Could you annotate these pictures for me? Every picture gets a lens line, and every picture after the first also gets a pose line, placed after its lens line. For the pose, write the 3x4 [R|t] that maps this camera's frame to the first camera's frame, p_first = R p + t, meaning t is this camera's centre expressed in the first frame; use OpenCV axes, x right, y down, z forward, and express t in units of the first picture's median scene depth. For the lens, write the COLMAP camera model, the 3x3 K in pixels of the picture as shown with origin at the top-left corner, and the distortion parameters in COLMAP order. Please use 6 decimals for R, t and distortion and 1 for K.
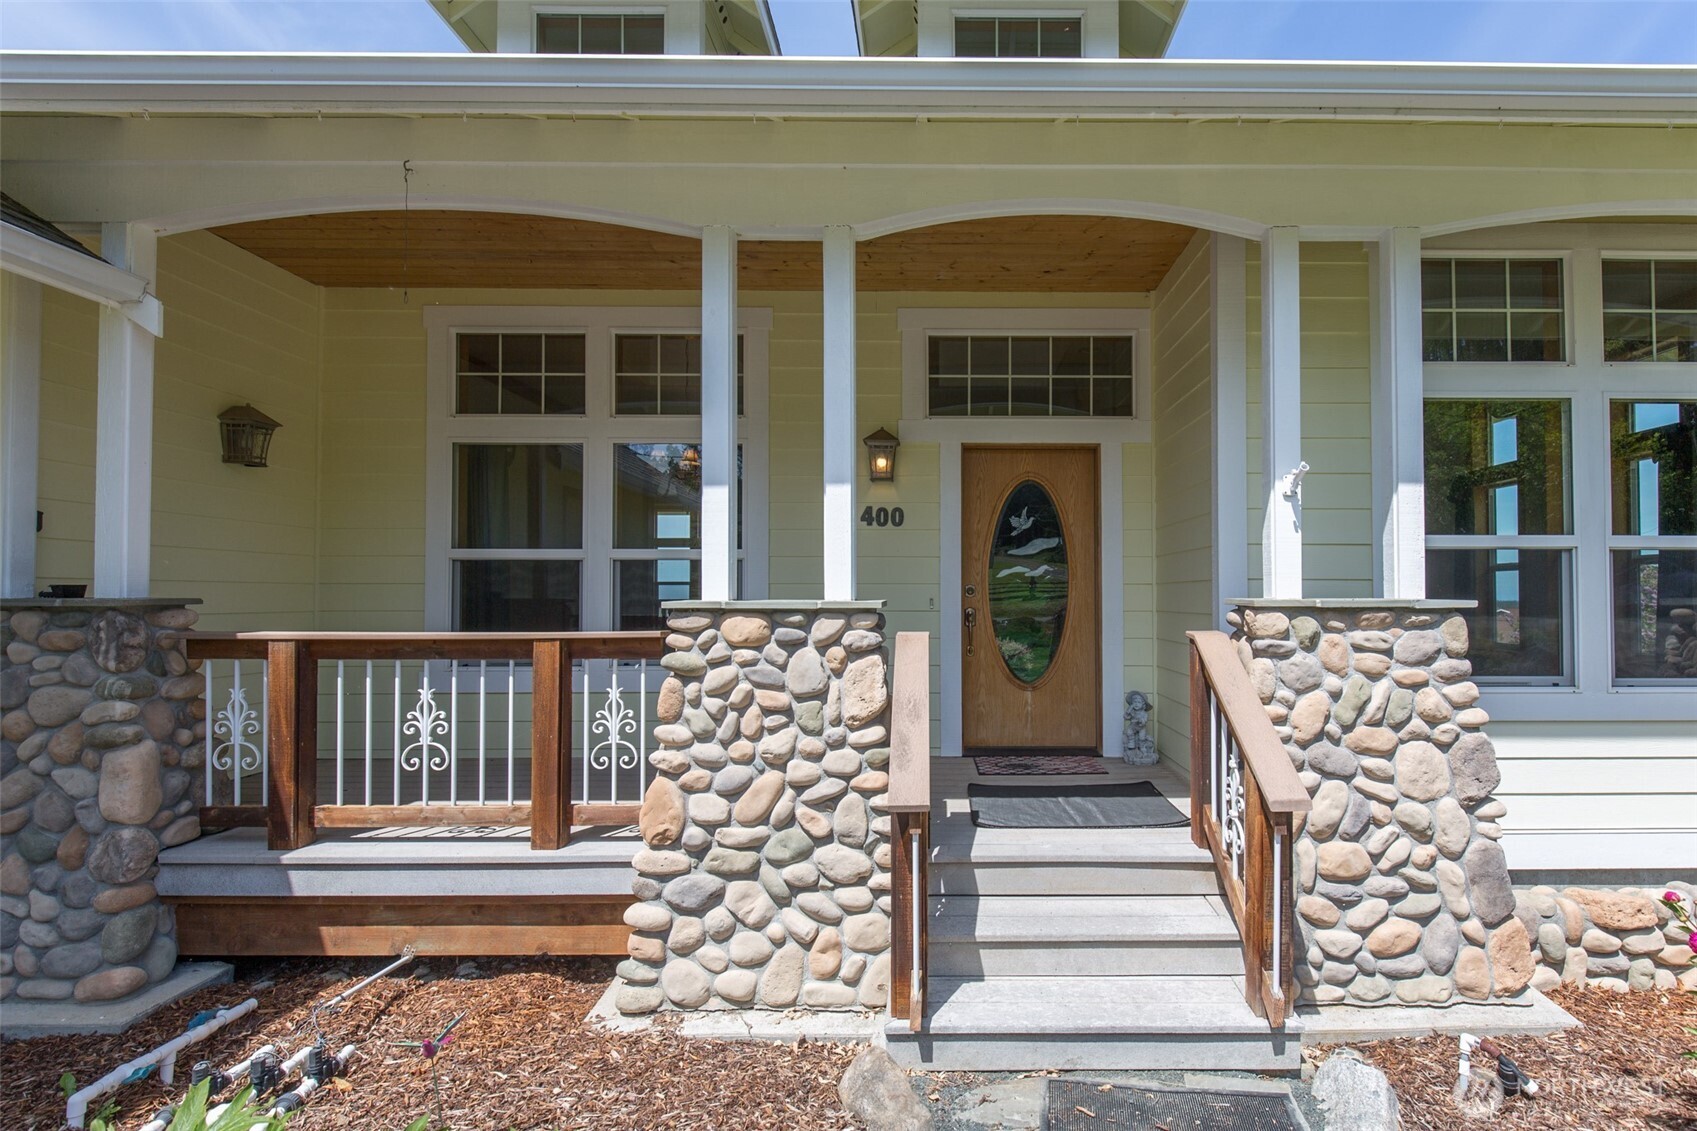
lens RADIAL K [[784.3, 0, 920.1], [0, 784.3, 590.0], [0, 0, 1]] dist [-0.001575, 0.000273]
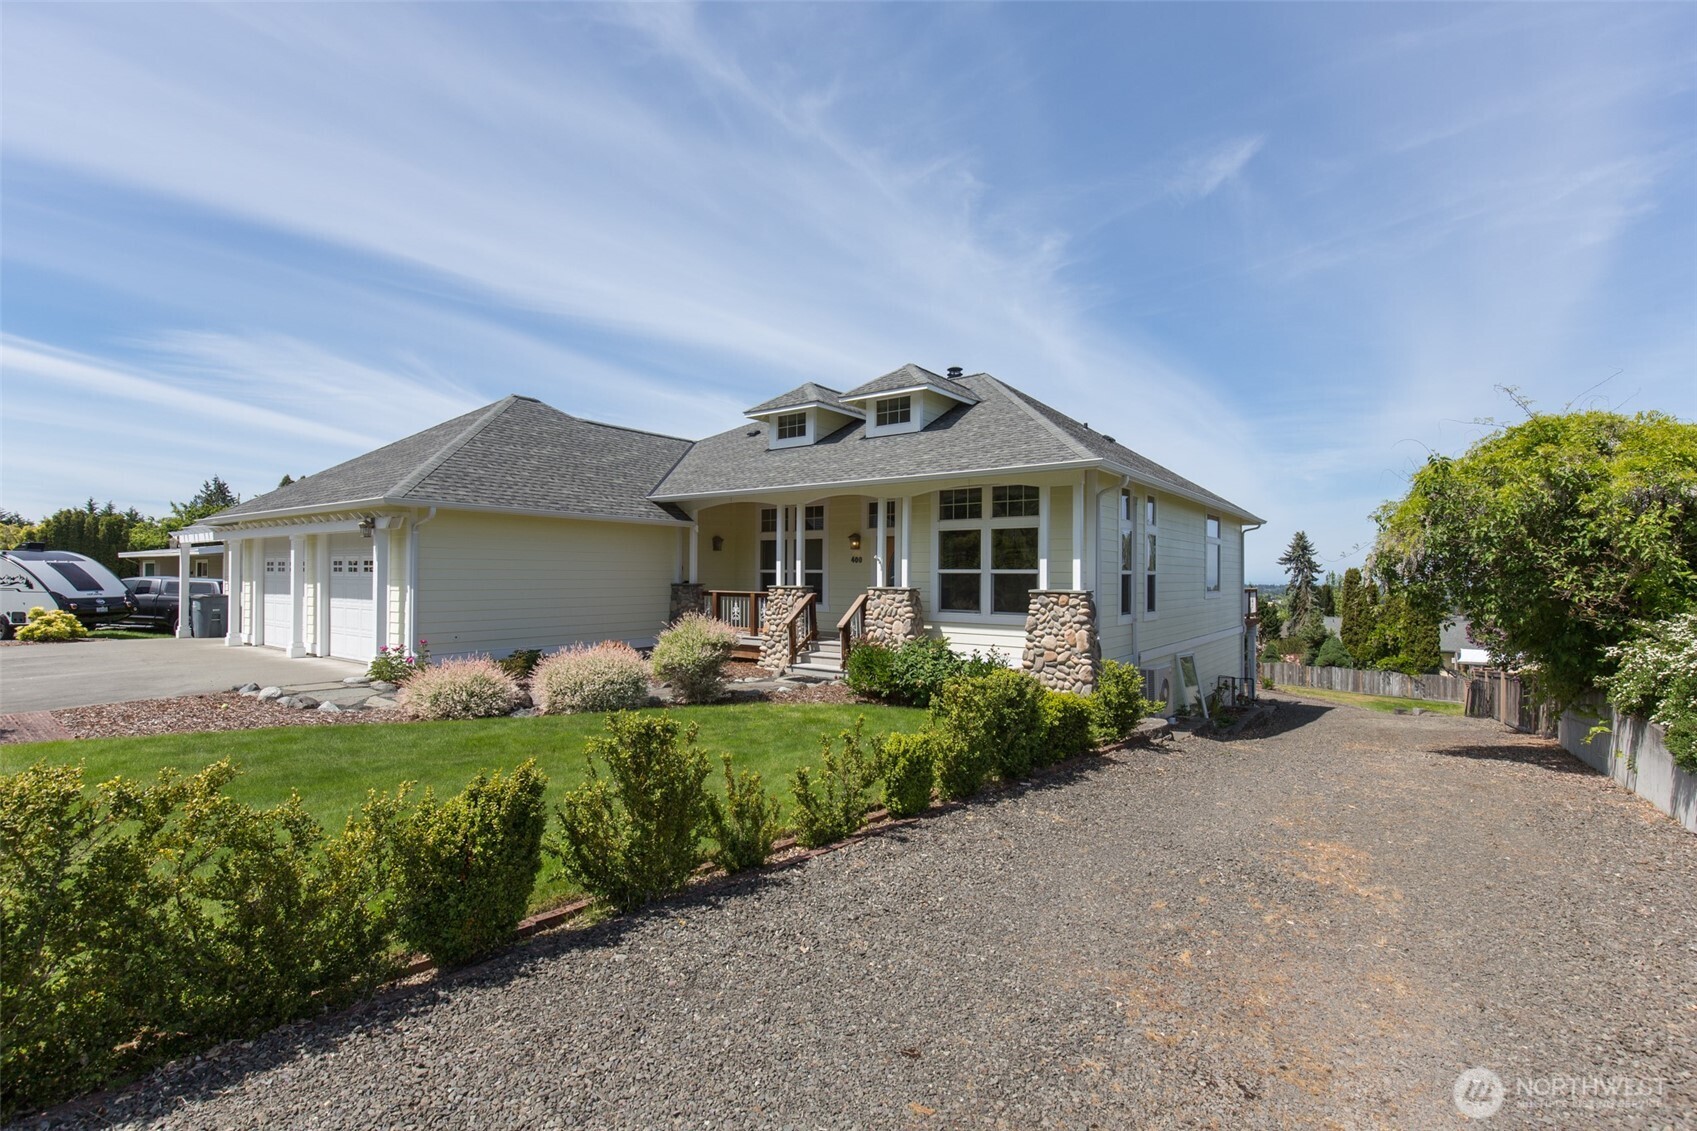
lens RADIAL K [[784.3, 0, 854.6], [0, 784.3, 564.8], [0, 0, 1]] dist [-0.001575, 0.000273]
pose [[0.798495, -0.003106, -0.601993, 2.928716], [0.001677, 0.999994, -0.002935, -0.095612], [0.601999, 0.001334, 0.798496, -2.474910]]
